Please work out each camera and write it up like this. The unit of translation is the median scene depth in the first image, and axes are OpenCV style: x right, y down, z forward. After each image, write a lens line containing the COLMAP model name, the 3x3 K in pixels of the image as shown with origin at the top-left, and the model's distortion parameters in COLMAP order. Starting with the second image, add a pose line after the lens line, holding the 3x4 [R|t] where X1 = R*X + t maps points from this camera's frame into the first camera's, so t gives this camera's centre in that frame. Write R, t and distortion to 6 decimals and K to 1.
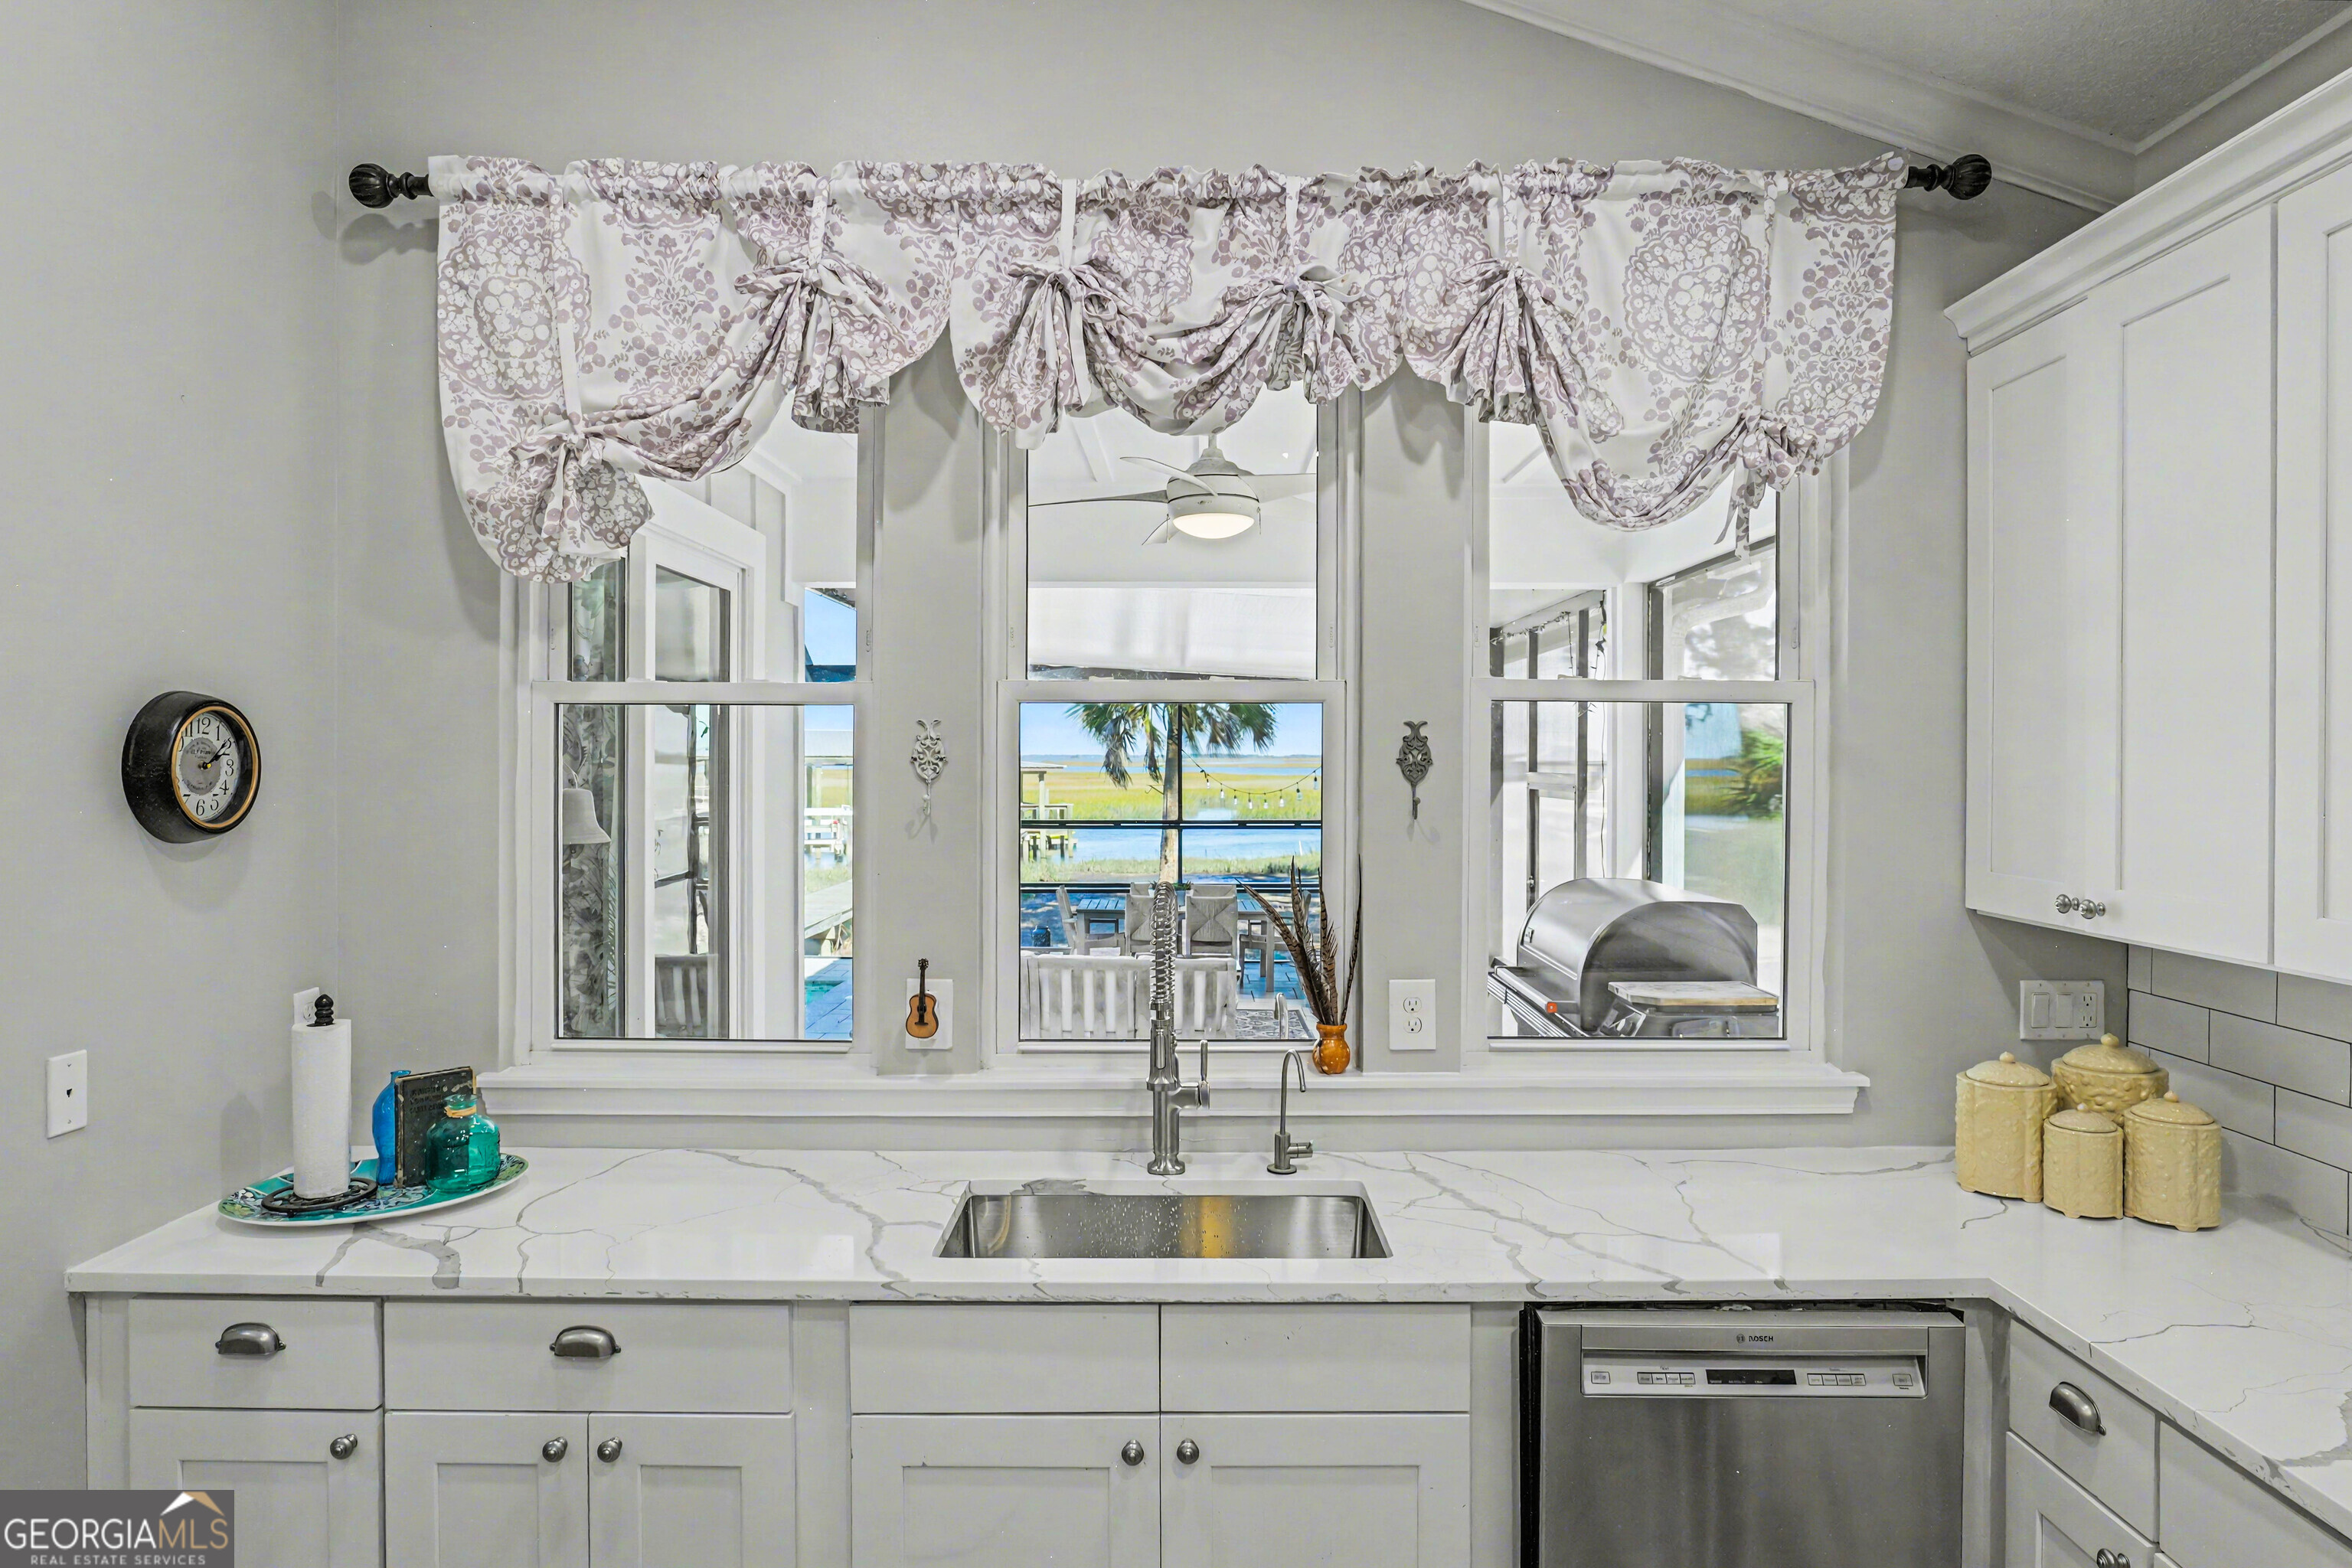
lens RADIAL K [[1383.7, 0, 1182.9], [0, 1383.7, 776.4], [0, 0, 1]] dist [-0.026465, 0.015206]
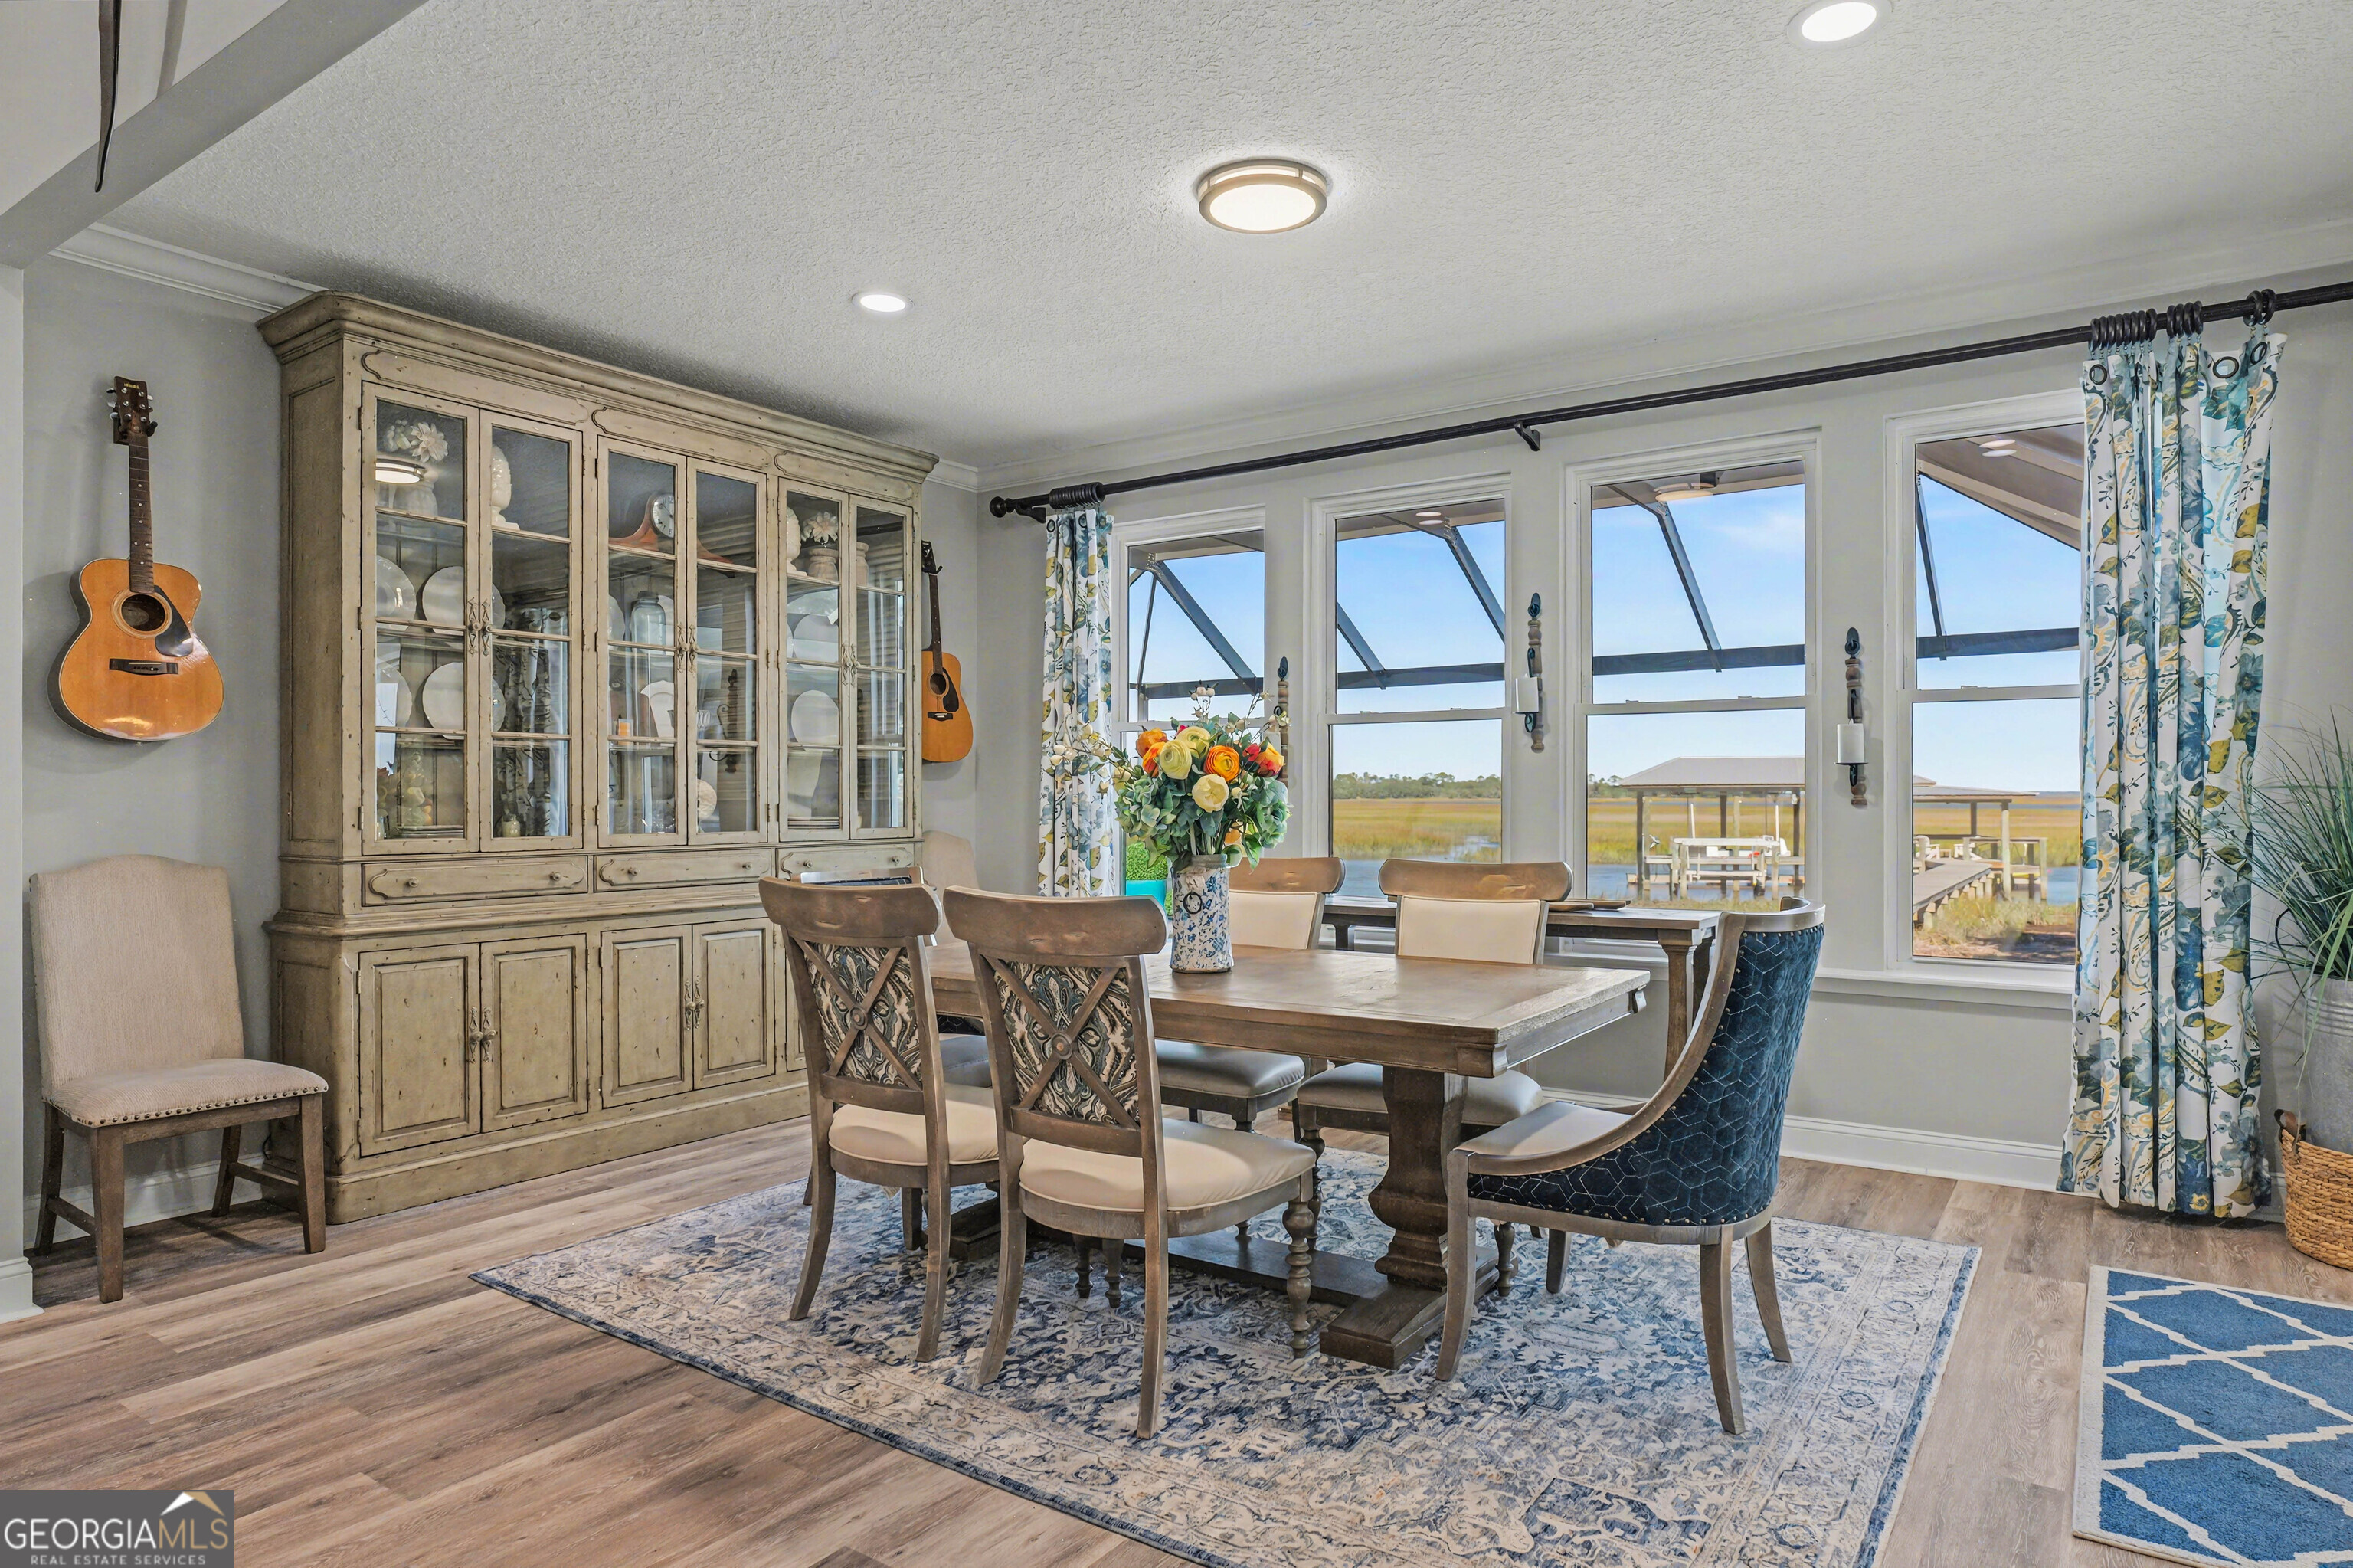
lens RADIAL K [[1384.4, 0, 1184.9], [0, 1384.4, 792.5], [0, 0, 1]] dist [-0.026465, 0.015206]
pose [[0.813523, -0.001362, -0.581531, -1.008460], [-0.005838, 0.999928, -0.010508, 0.172149], [0.581503, 0.011943, 0.813457, 0.300514]]
